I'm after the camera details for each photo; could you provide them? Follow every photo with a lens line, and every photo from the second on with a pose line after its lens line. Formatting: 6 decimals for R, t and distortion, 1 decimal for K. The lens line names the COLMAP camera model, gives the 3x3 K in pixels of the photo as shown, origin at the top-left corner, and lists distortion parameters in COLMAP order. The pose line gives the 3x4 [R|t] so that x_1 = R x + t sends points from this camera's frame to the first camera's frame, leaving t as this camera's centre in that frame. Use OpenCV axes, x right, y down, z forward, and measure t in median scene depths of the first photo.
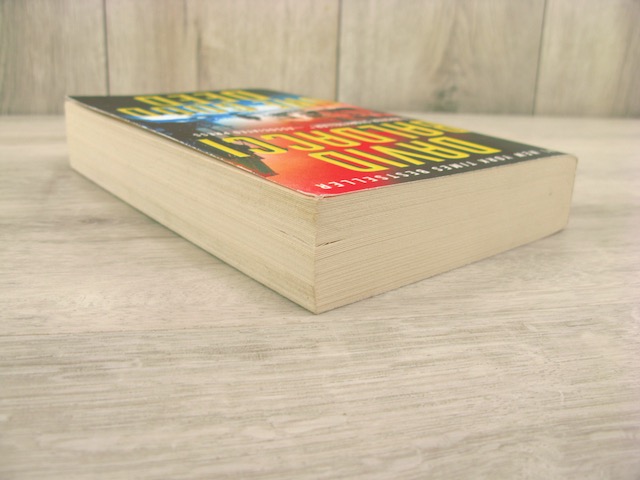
lens RADIAL K [[632.4, 0, 320.0], [0, 632.4, 240.0], [0, 0, 1]] dist [-0.215141, 0.227066]
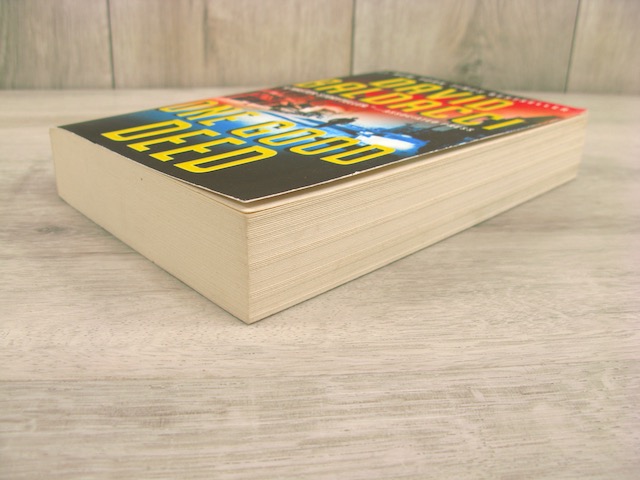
lens RADIAL K [[632.4, 0, 320.0], [0, 632.4, 240.0], [0, 0, 1]] dist [-0.215141, 0.227066]
pose [[0.996545, 0.030369, -0.077306, 0.180736], [-0.024088, 0.996430, 0.080918, -0.147306], [0.079488, -0.078777, 0.993718, 0.119197]]
